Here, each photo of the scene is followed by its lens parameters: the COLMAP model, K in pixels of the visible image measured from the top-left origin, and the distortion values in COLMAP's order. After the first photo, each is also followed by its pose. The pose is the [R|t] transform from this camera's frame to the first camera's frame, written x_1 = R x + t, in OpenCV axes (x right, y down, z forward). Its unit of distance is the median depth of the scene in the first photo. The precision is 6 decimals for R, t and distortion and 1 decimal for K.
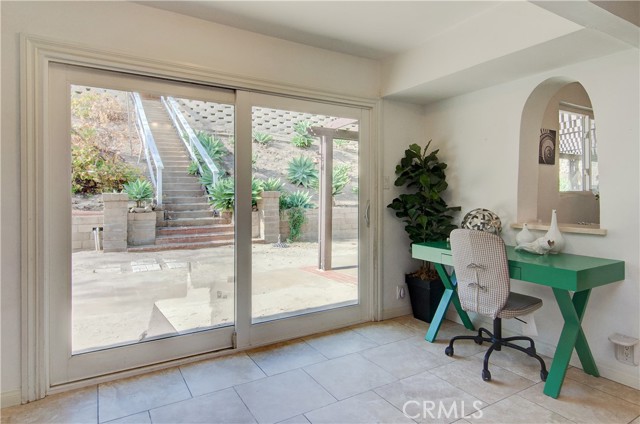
lens RADIAL K [[353.8, 0, 319.2], [0, 353.8, 192.4], [0, 0, 1]] dist [0.004297, -0.000707]
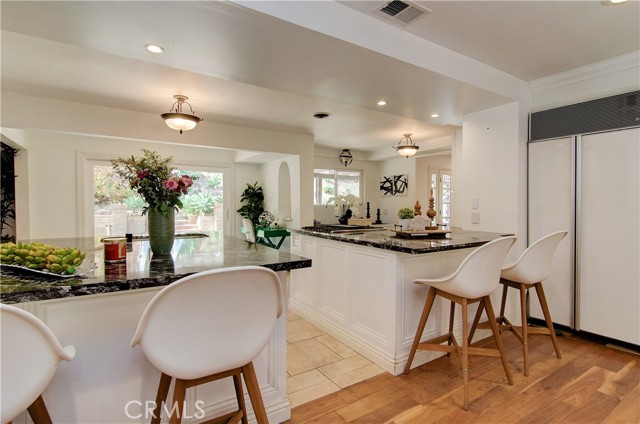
lens RADIAL K [[308.3, 0, 318.3], [0, 308.3, 207.2], [0, 0, 1]] dist [0.016887, -0.007872]
pose [[0.999687, 0.002616, 0.024863, 0.310088], [-0.002932, 0.999915, 0.012700, -0.004788], [-0.024828, -0.012769, 0.999610, -0.460405]]
